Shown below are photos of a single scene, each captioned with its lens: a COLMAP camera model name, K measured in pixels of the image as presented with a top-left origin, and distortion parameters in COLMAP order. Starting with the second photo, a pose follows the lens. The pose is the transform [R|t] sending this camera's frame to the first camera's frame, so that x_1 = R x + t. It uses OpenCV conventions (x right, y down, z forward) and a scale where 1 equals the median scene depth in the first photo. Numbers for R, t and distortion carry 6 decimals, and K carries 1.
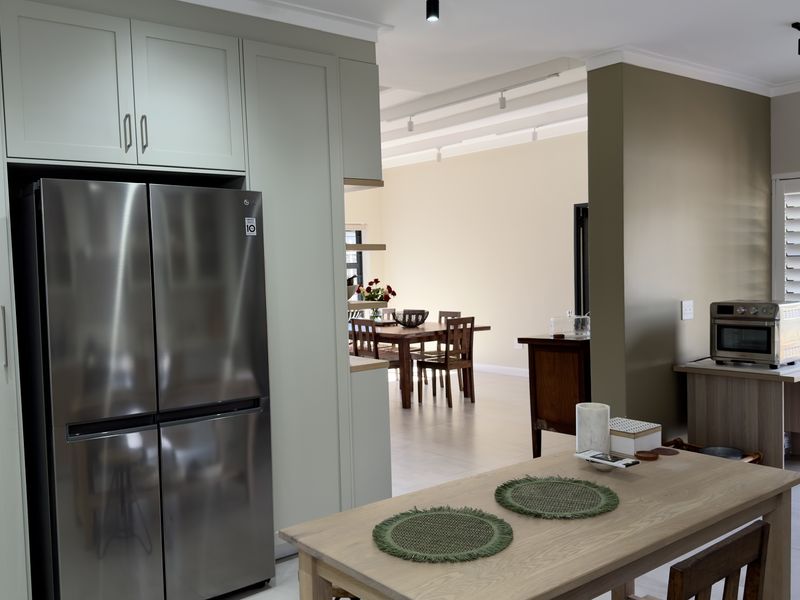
lens RADIAL K [[741.4, 0, 398.7], [0, 741.4, 304.5], [0, 0, 1]] dist [0.164537, -0.341211]
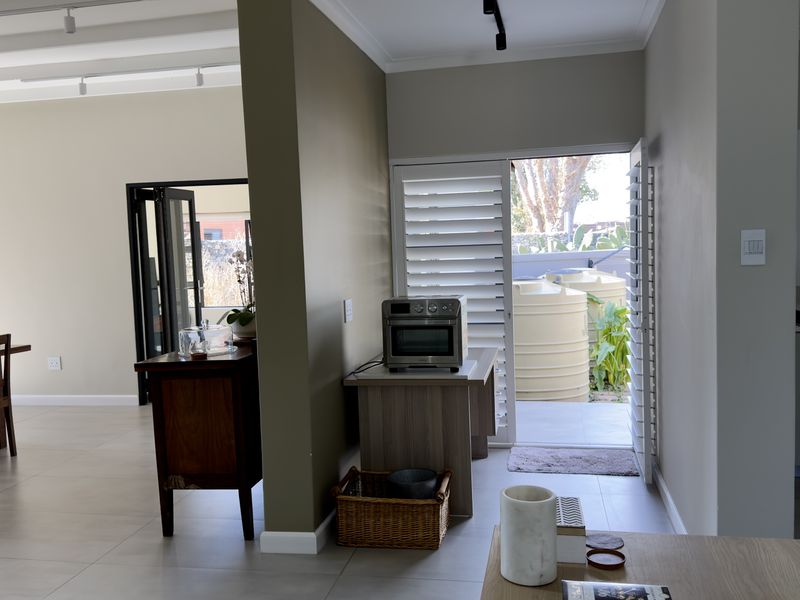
lens RADIAL K [[741.4, 0, 398.7], [0, 741.4, 304.5], [0, 0, 1]] dist [0.164537, -0.341211]
pose [[0.778290, -0.045259, 0.626272, -0.087799], [0.043926, 0.998880, 0.017598, -0.011436], [-0.626367, 0.013813, 0.779406, 0.324842]]
